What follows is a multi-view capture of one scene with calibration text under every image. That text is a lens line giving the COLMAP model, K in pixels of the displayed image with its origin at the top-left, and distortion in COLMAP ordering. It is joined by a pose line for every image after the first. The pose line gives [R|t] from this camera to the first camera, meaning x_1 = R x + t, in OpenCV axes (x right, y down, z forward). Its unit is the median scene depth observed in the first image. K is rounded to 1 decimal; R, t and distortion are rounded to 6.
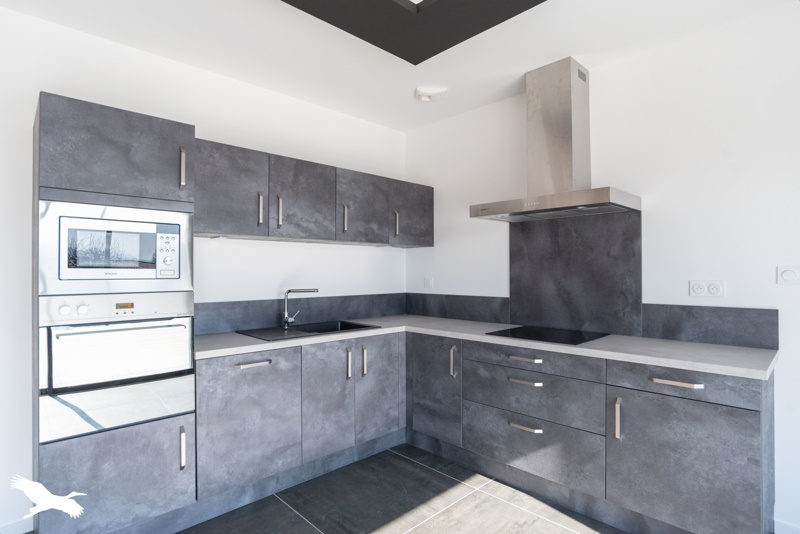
lens RADIAL K [[412.1, 0, 401.7], [0, 412.1, 270.0], [0, 0, 1]] dist [-0.000304, 0.000727]
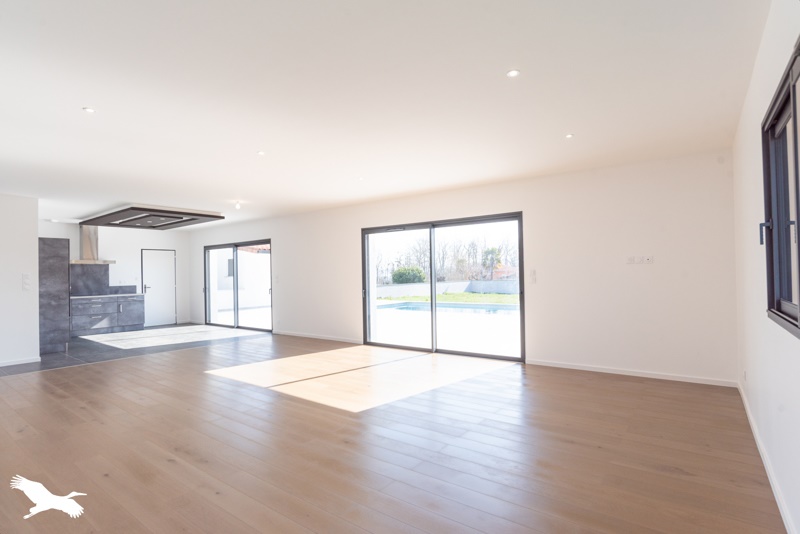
lens RADIAL K [[412.1, 0, 401.5], [0, 412.1, 270.7], [0, 0, 1]] dist [-0.000304, 0.000727]
pose [[-0.163256, 0.022236, 0.986333, -4.089455], [0.017928, 0.999648, -0.019568, 0.058095], [-0.986421, 0.014488, -0.163597, -1.271200]]
